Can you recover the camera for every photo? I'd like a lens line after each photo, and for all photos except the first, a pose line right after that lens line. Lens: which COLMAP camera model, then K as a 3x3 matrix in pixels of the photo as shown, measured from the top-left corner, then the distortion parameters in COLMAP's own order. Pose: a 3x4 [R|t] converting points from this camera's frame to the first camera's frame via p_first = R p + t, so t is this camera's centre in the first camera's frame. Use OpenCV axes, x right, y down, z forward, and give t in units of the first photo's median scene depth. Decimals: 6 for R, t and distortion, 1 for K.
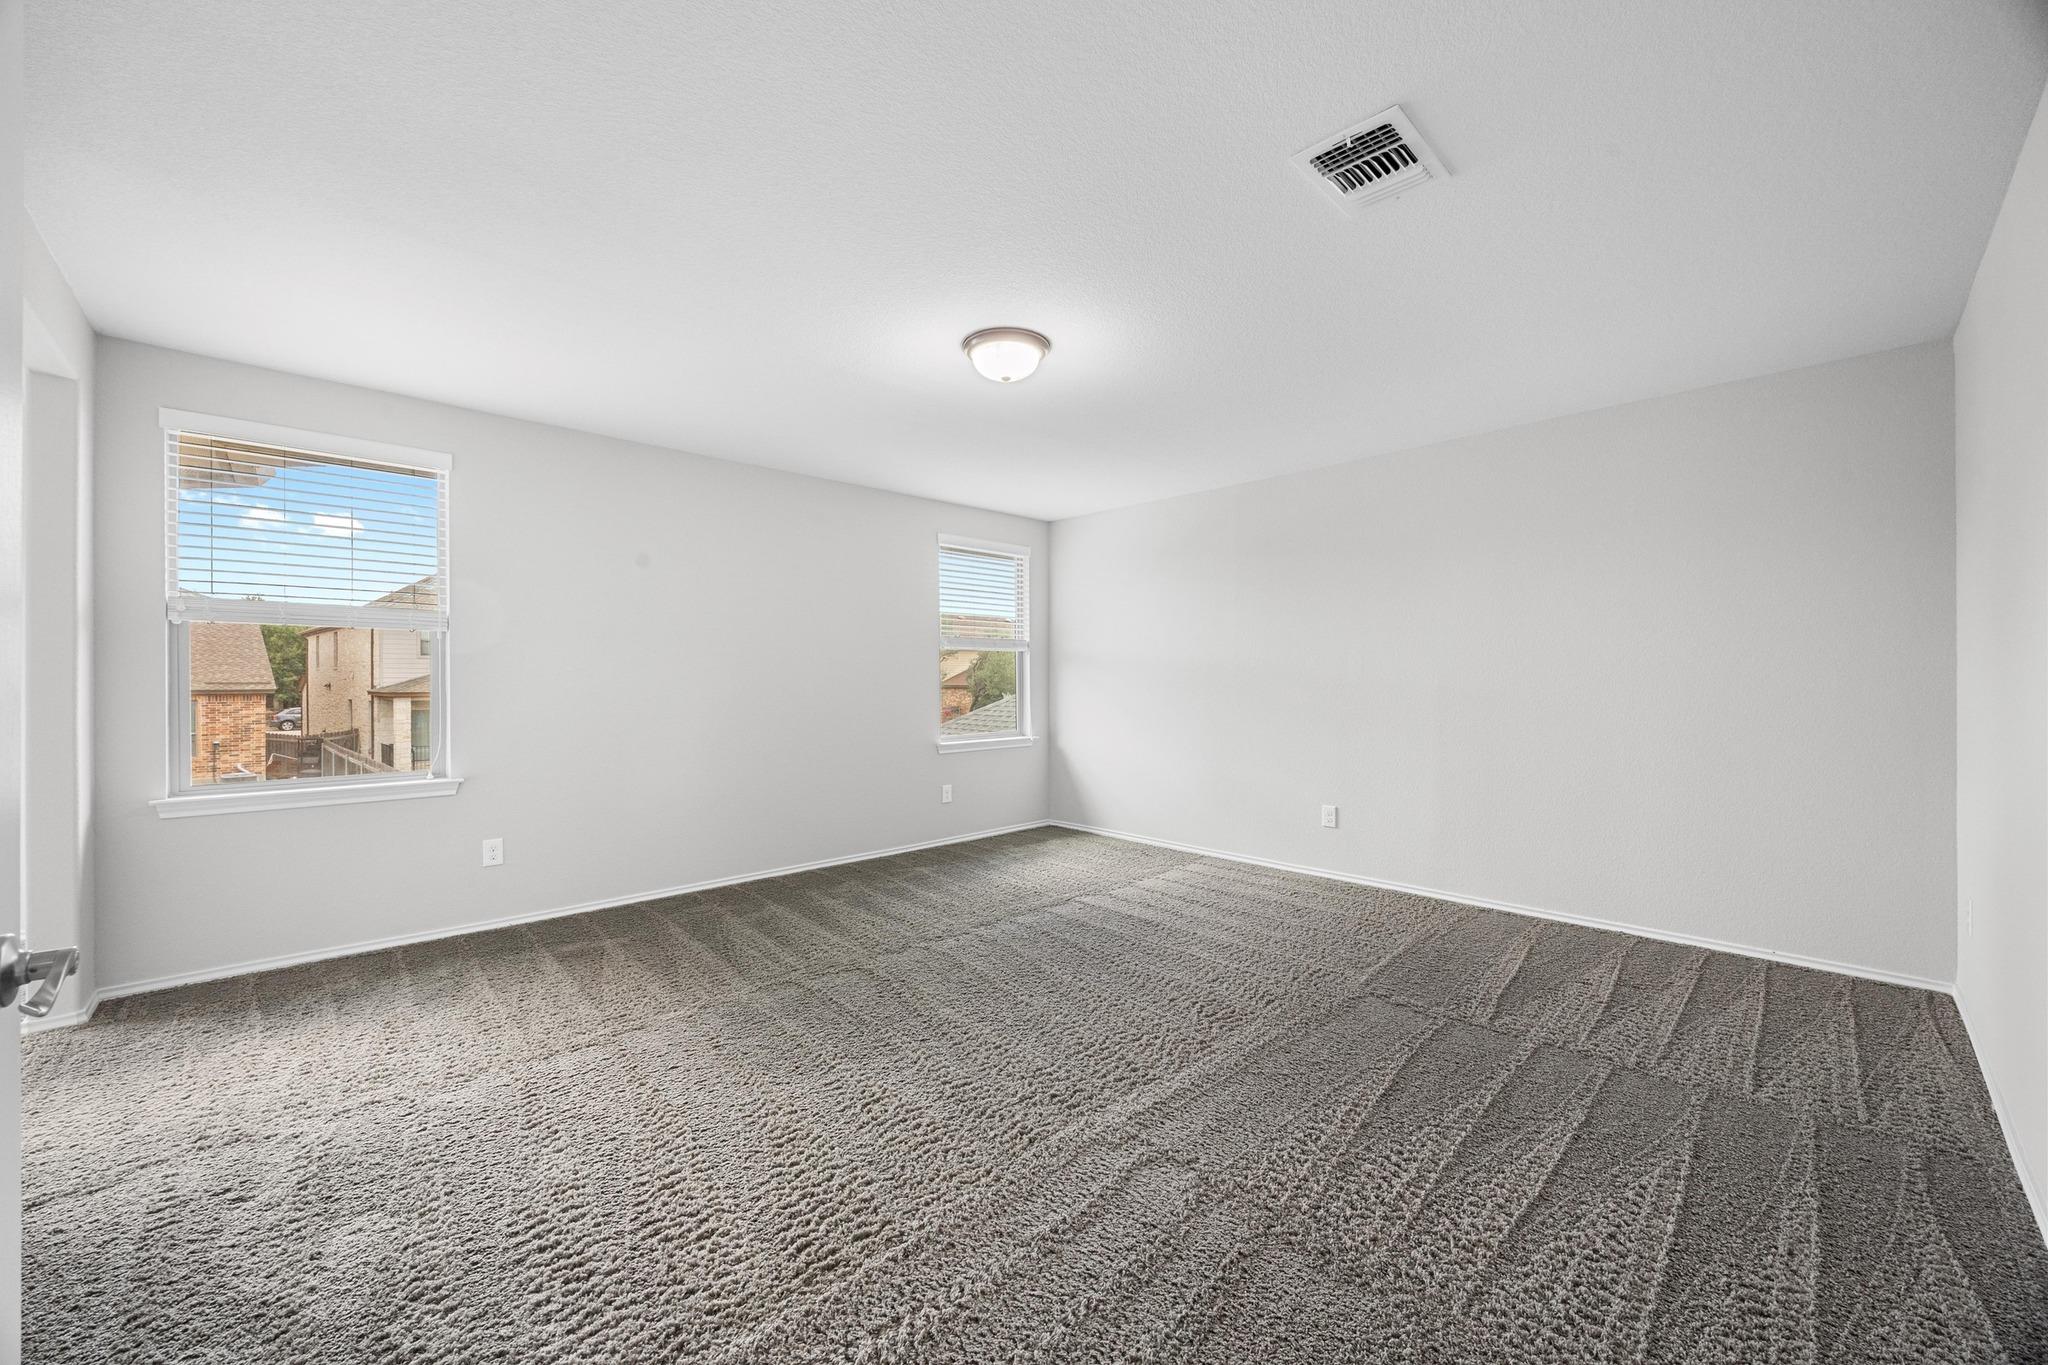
lens RADIAL K [[777.3, 0, 1020.4], [0, 777.3, 683.8], [0, 0, 1]] dist [-0.001852, 0.000490]
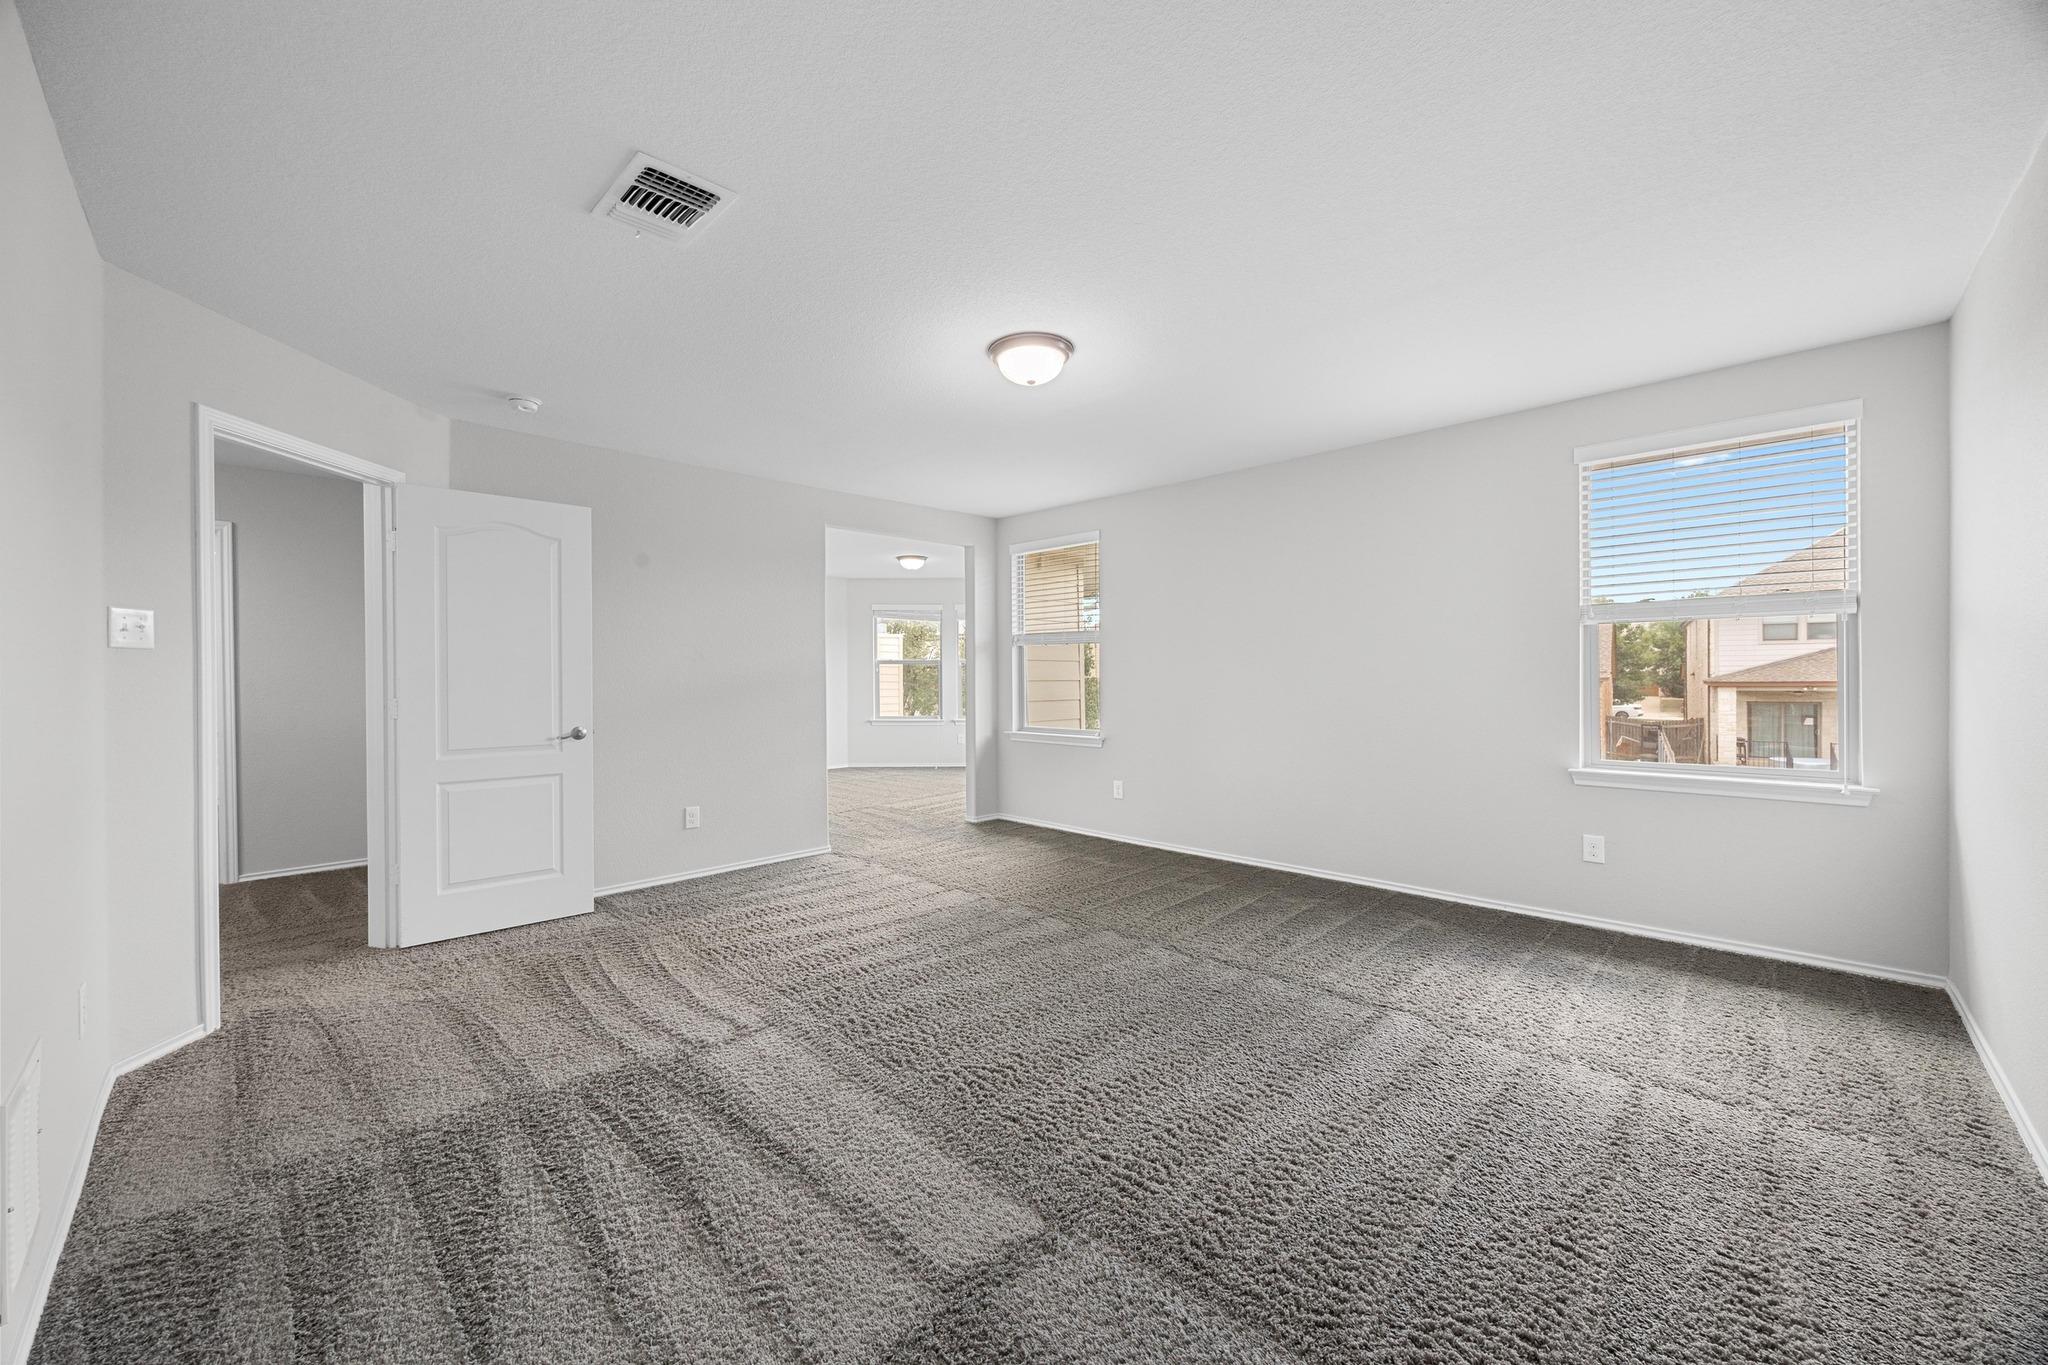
lens RADIAL K [[777.3, 0, 1018.2], [0, 777.3, 677.1], [0, 0, 1]] dist [-0.001852, 0.000490]
pose [[0.033043, 0.004370, -0.999444, 0.711674], [0.001249, 0.999989, 0.004414, -0.006462], [0.999453, -0.001394, 0.033038, 0.665416]]
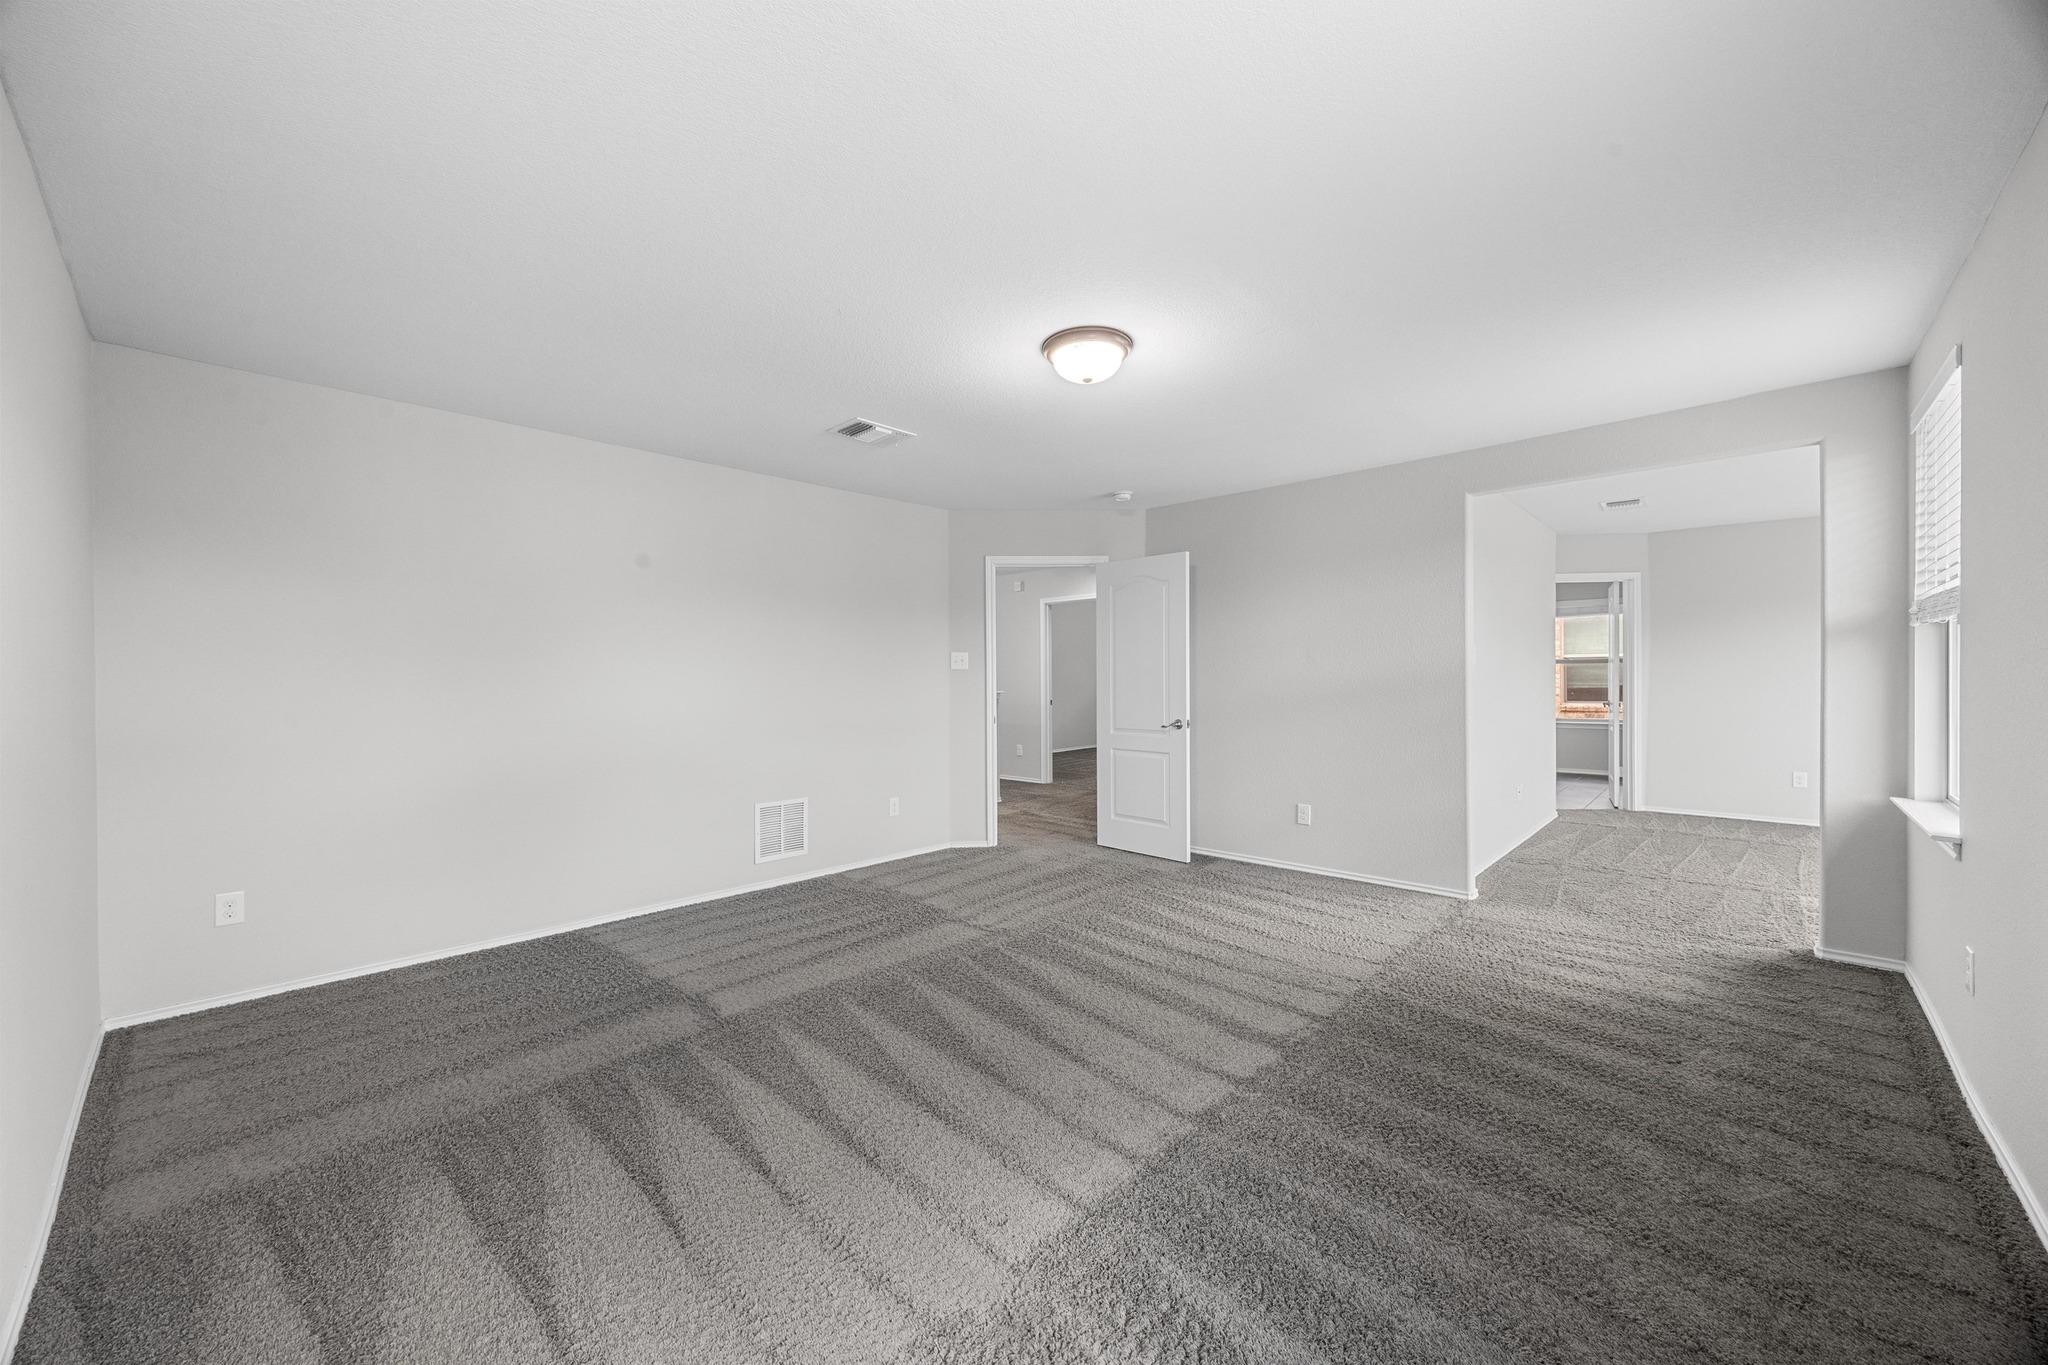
lens RADIAL K [[777.3, 0, 1021.6], [0, 777.3, 681.1], [0, 0, 1]] dist [-0.001852, 0.000490]
pose [[-0.999125, 0.008095, -0.041024, 0.072591], [0.007819, 0.999946, 0.006886, -0.014585], [0.041077, 0.006559, -0.999134, 1.377622]]
